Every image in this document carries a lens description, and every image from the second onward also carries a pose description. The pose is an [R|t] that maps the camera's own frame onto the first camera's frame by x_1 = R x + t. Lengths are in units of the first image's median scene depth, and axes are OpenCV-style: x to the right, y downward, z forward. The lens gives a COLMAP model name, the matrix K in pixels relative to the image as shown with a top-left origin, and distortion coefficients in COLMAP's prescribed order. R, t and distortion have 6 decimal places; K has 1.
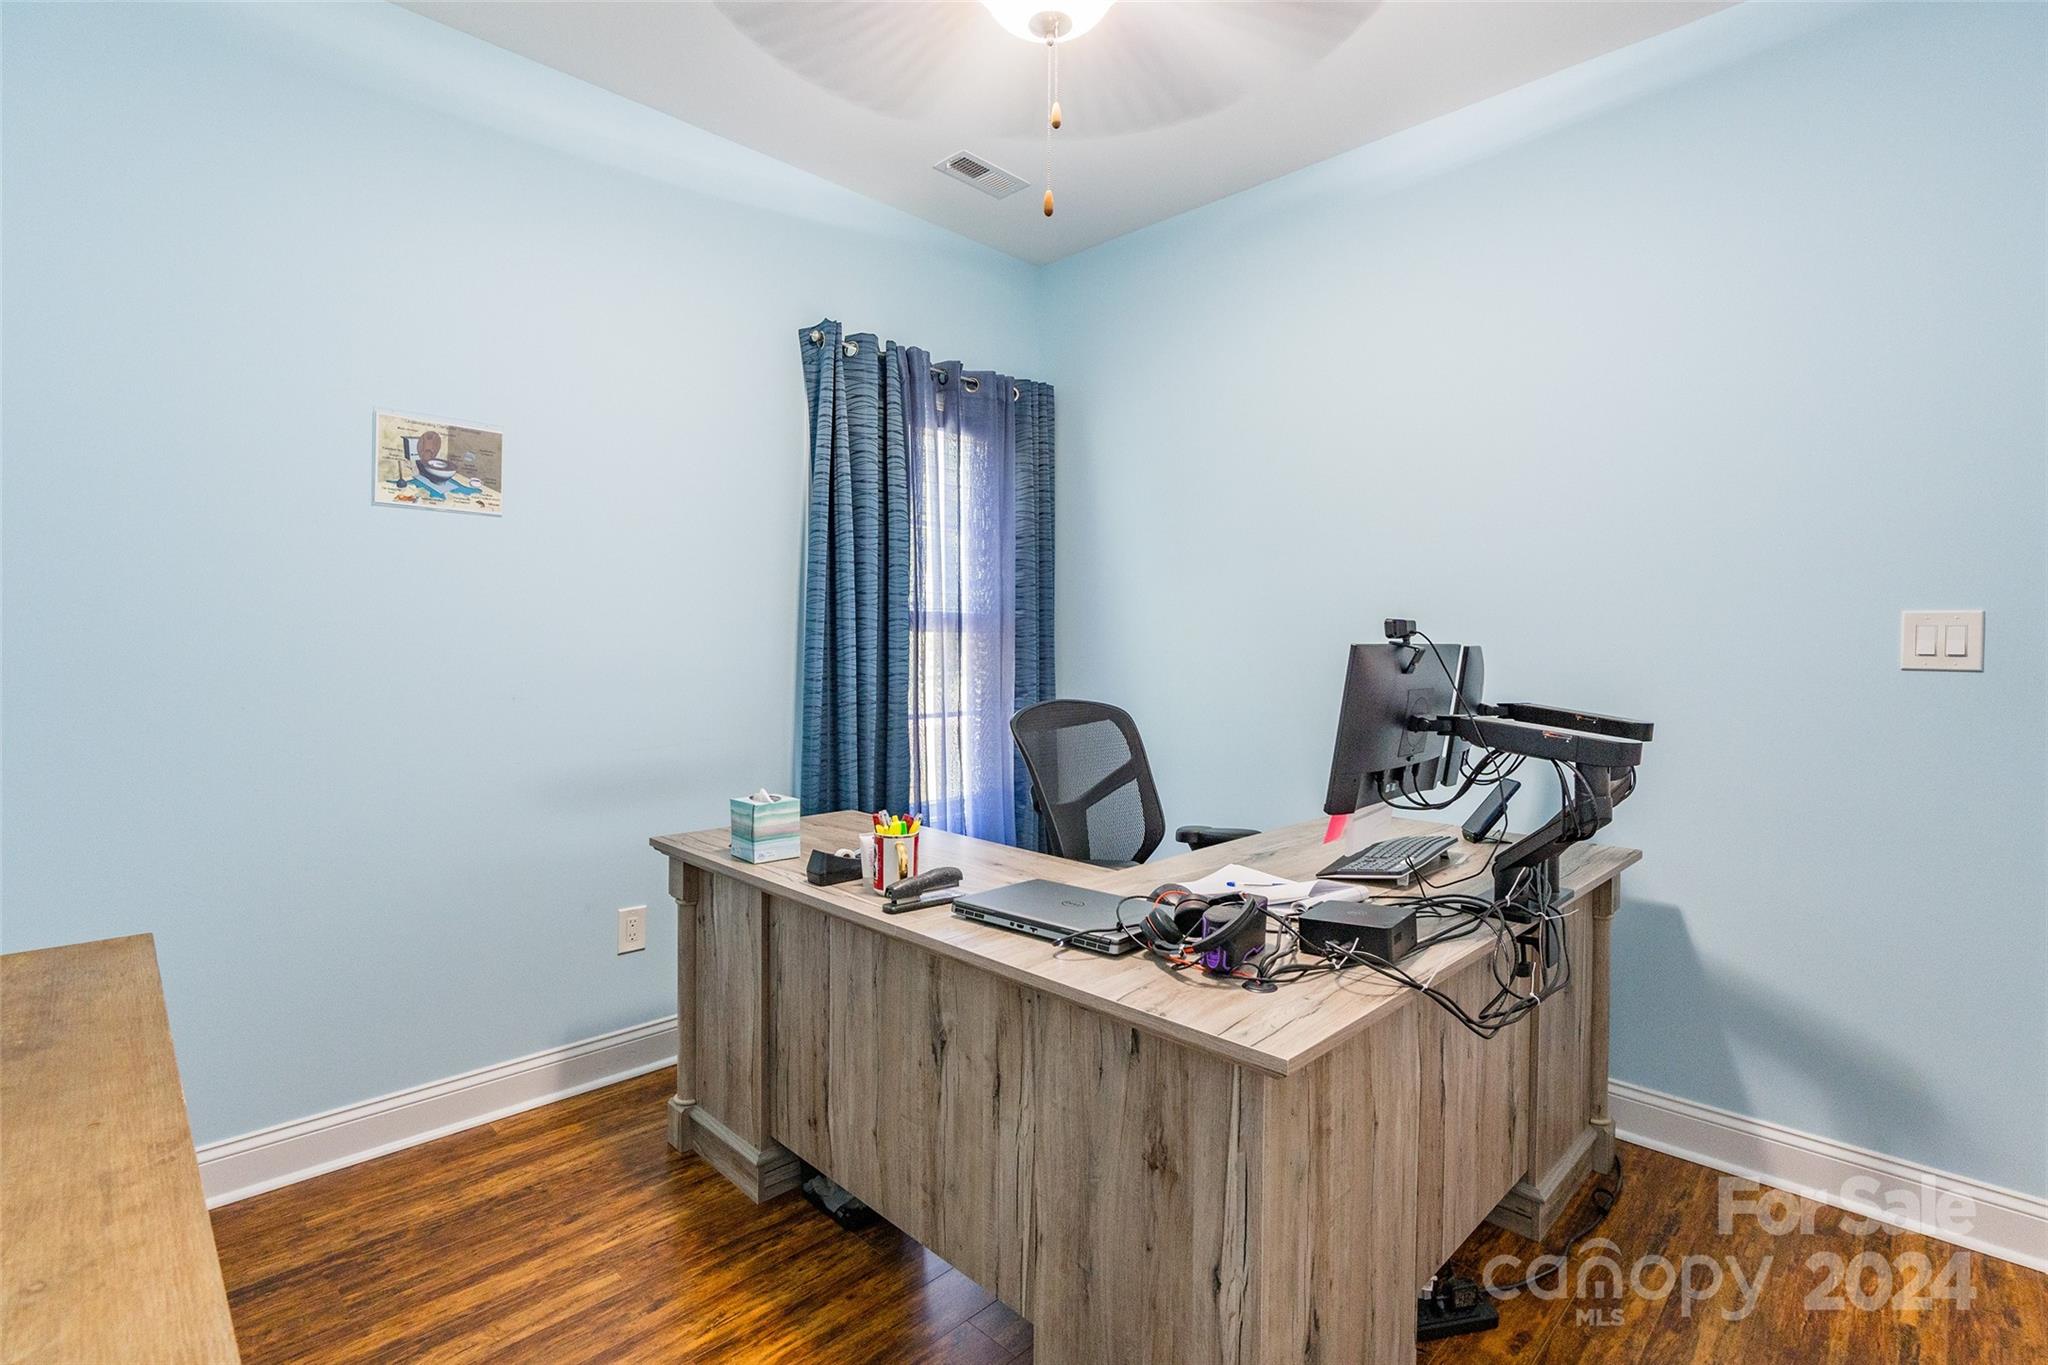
lens RADIAL K [[968.9, 0, 1016.0], [0, 968.9, 653.4], [0, 0, 1]] dist [-0.005717, -0.000290]
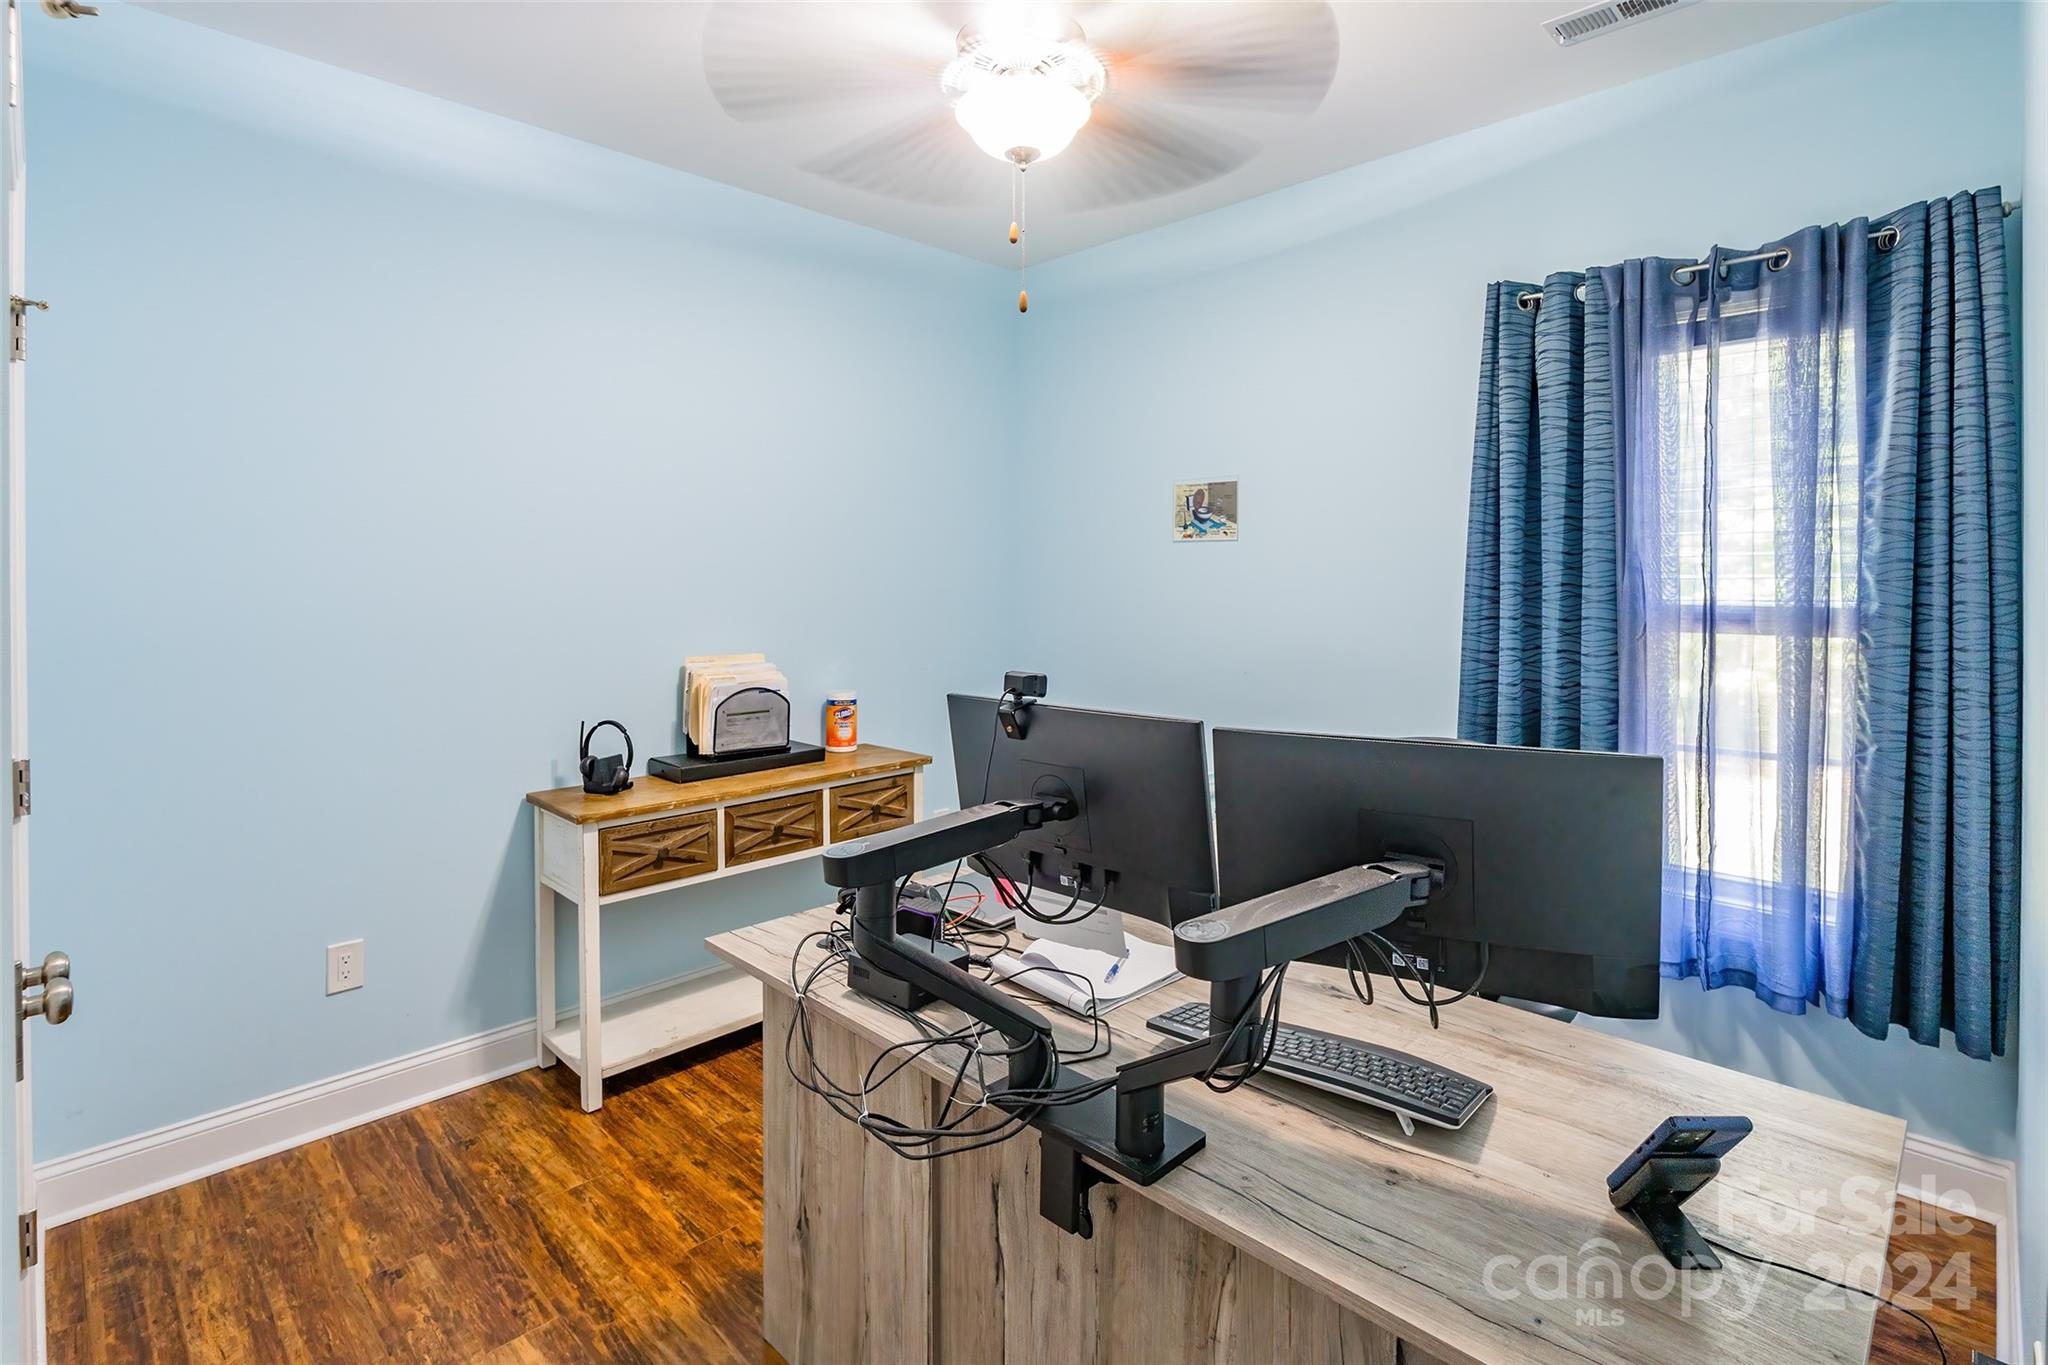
lens RADIAL K [[981.6, 0, 1025.8], [0, 981.6, 578.1], [0, 0, 1]] dist [-0.002845, -0.000187]
pose [[0.014540, -0.006914, -0.999870, 0.893644], [-0.005655, 0.999960, -0.006997, -0.079301], [0.999878, 0.005756, 0.014500, 0.701602]]
